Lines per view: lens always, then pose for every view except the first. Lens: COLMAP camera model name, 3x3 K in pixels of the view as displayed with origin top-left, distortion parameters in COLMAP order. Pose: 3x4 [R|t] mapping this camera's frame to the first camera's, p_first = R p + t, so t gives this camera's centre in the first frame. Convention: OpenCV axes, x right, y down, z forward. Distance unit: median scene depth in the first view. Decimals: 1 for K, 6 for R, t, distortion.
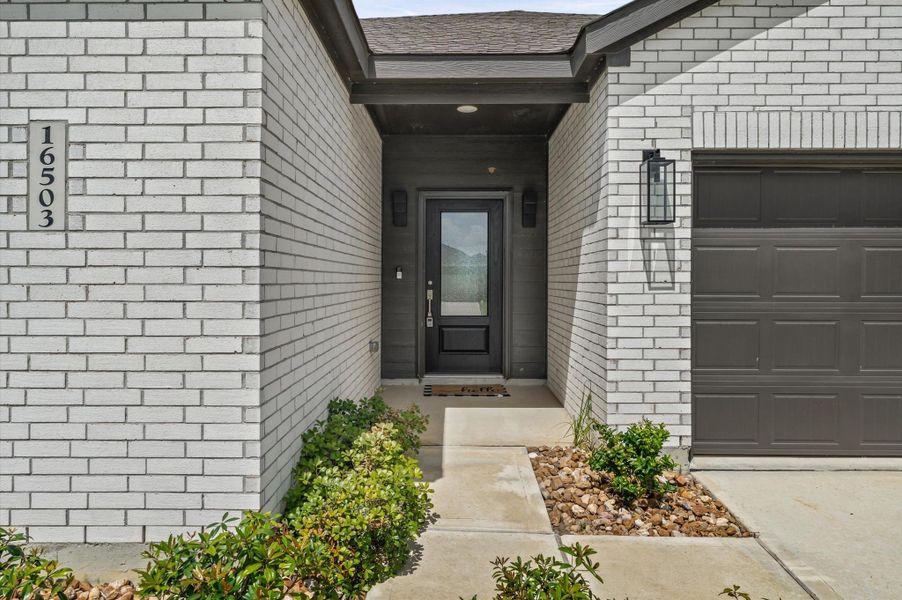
lens RADIAL K [[593.3, 0, 453.9], [0, 593.3, 325.7], [0, 0, 1]] dist [-0.000577, 0.001137]
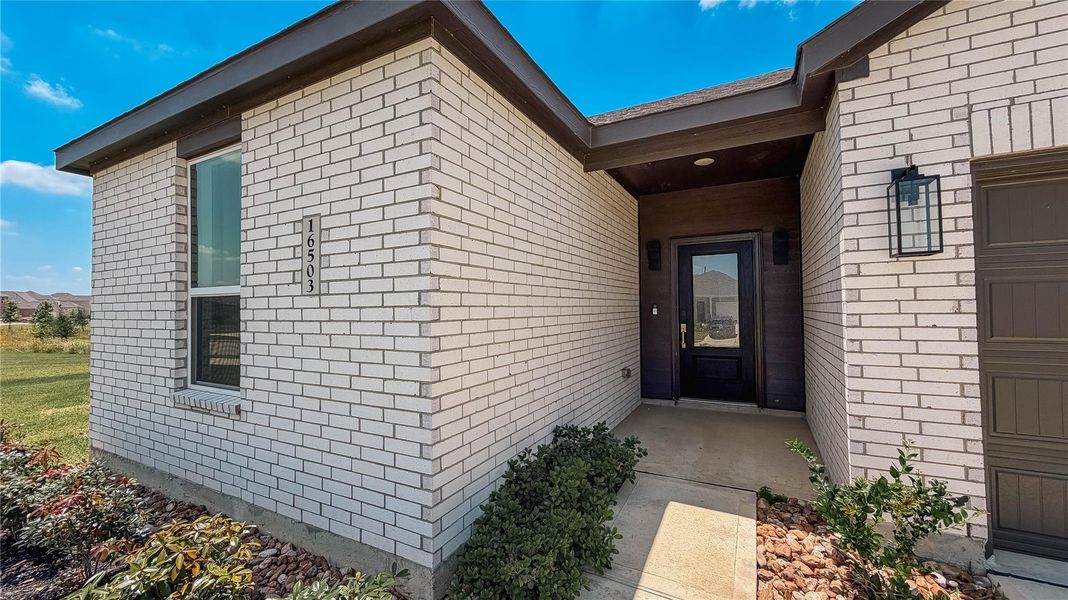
lens RADIAL K [[426.8, 0, 533.6], [0, 426.8, 315.1], [0, 0, 1]] dist [0.000675, 0.000130]
pose [[0.887626, -0.005007, -0.460538, 0.145575], [-0.021877, 0.998354, -0.053018, -0.047790], [0.460045, 0.057135, 0.886055, 0.242060]]
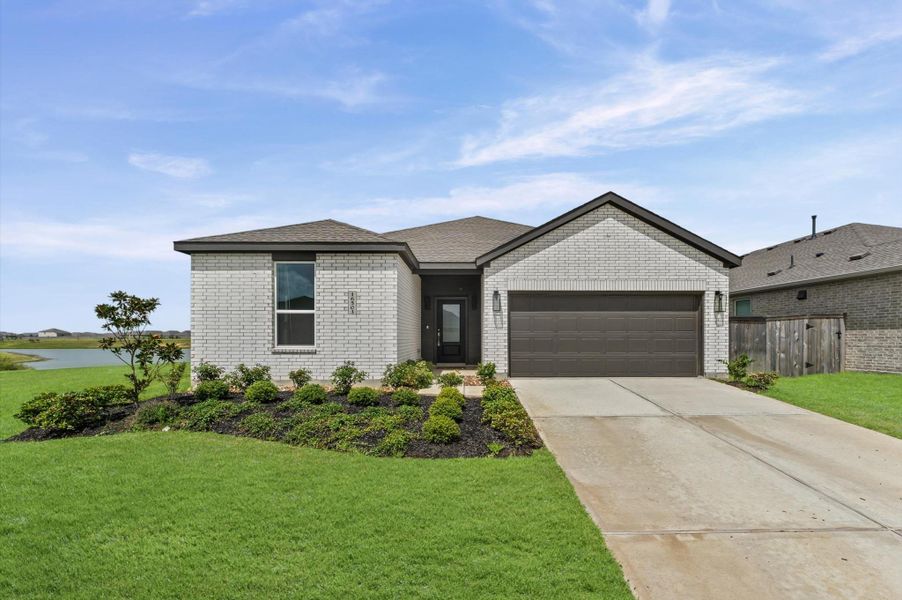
lens RADIAL K [[389.7, 0, 481.0], [0, 389.7, 366.6], [0, 0, 1]] dist [-0.000120, -0.000022]
pose [[0.999341, -0.005953, 0.035815, 0.150755], [0.006048, 0.999978, -0.002559, 0.175179], [-0.035799, 0.002774, 0.999355, -1.383730]]
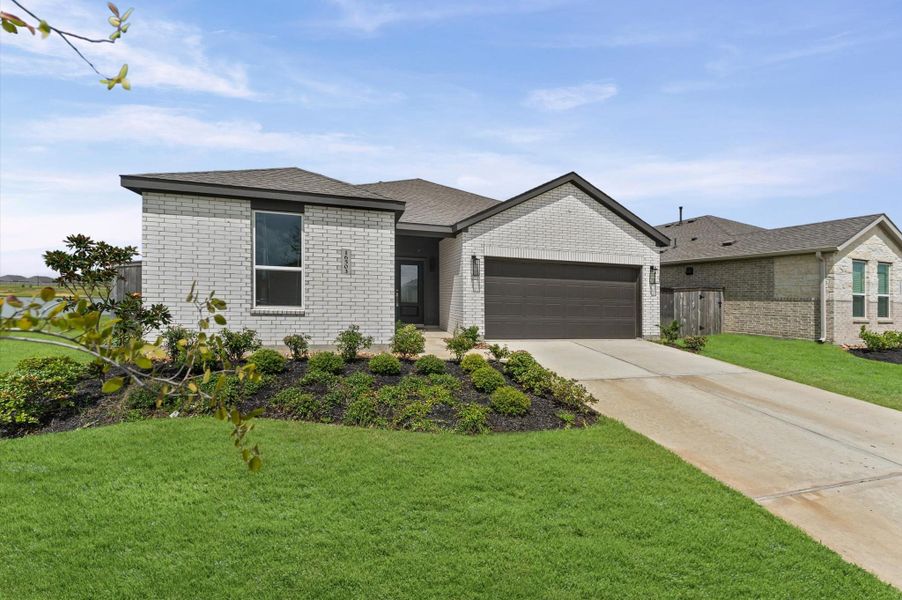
lens RADIAL K [[363.9, 0, 458.3], [0, 363.9, 322.8], [0, 0, 1]] dist [-0.000185, -0.000001]
pose [[0.960083, 0.002734, 0.279703, -0.404527], [-0.002784, 0.999996, -0.000218, 0.129800], [-0.279702, -0.000569, 0.960087, -1.179721]]
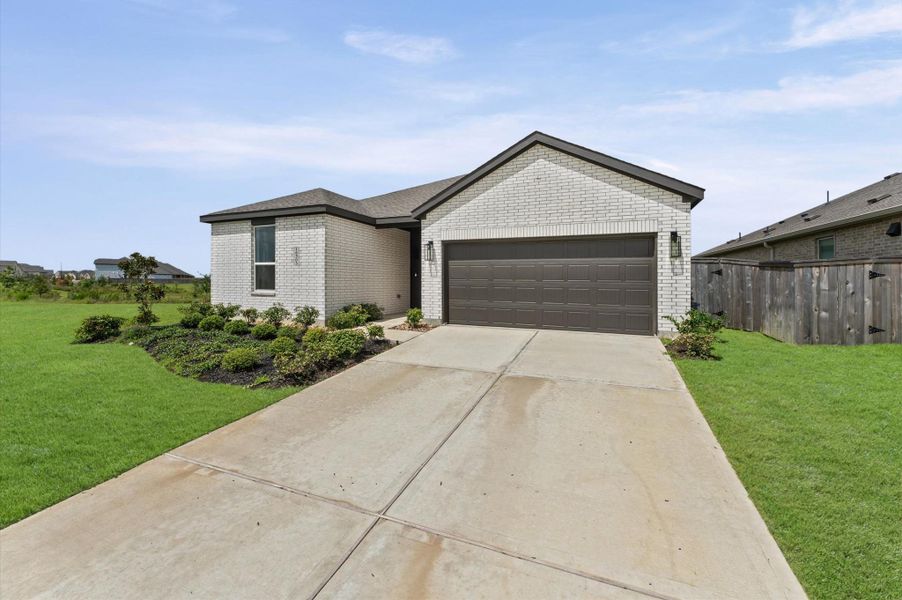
lens RADIAL K [[371.9, 0, 456.2], [0, 371.9, 310.3], [0, 0, 1]] dist [-0.000177, -0.000173]
pose [[0.927712, 0.033997, -0.371746, 1.398249], [-0.035729, 0.999359, 0.002231, 0.141782], [0.371584, 0.011212, 0.928332, -1.173646]]
